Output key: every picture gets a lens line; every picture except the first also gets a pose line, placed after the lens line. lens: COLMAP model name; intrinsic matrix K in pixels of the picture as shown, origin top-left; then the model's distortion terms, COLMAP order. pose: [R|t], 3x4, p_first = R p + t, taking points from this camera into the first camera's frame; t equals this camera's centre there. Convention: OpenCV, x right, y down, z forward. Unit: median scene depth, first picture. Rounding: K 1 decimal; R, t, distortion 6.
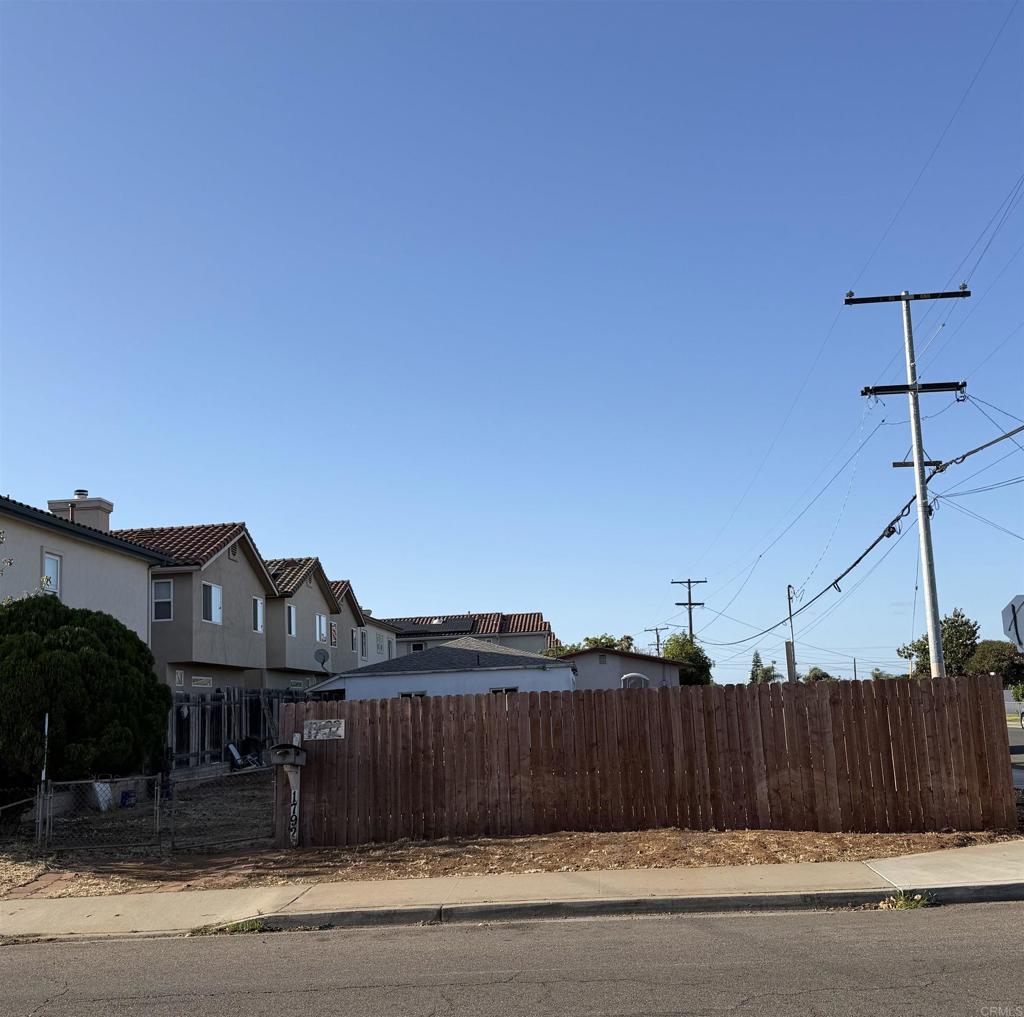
lens RADIAL K [[1176.1, 0, 512.6], [0, 1176.1, 531.2], [0, 0, 1]] dist [0.181229, -0.385496]
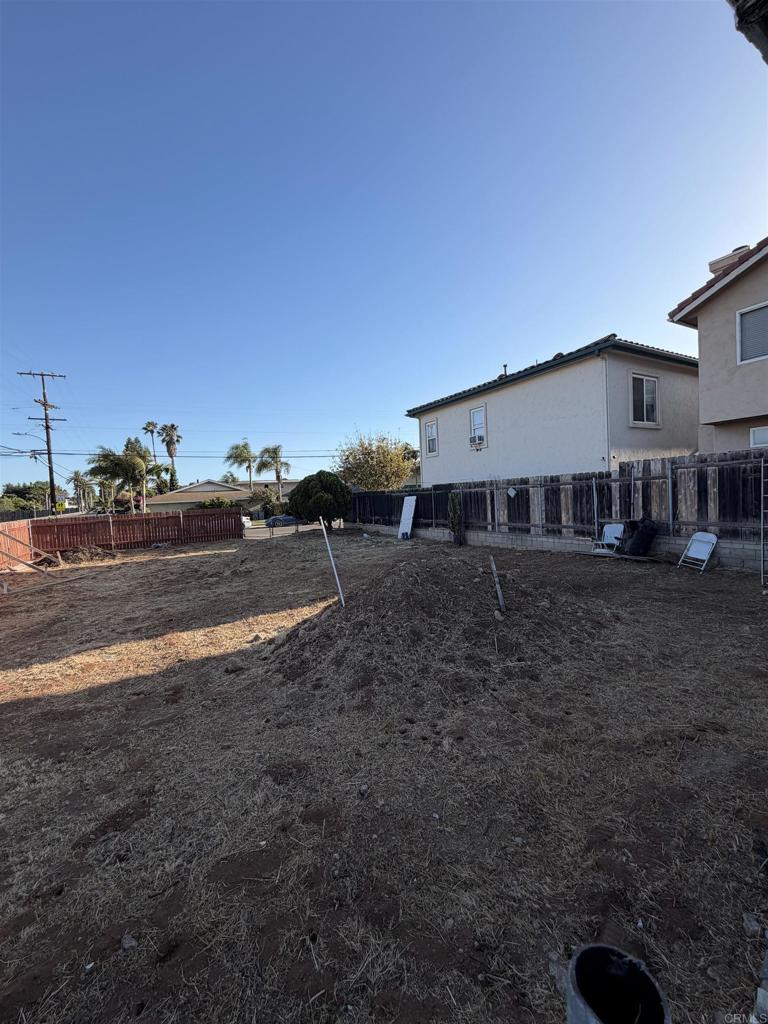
lens RADIAL K [[407.6, 0, 384.0], [0, 407.6, 512.0], [0, 0, 1]] dist [-0.002715, -0.000160]
pose [[-0.825367, 0.110102, -0.553757, 0.184264], [0.169813, 0.983797, -0.057499, 0.318198], [0.538454, -0.141493, -0.830691, 2.371841]]
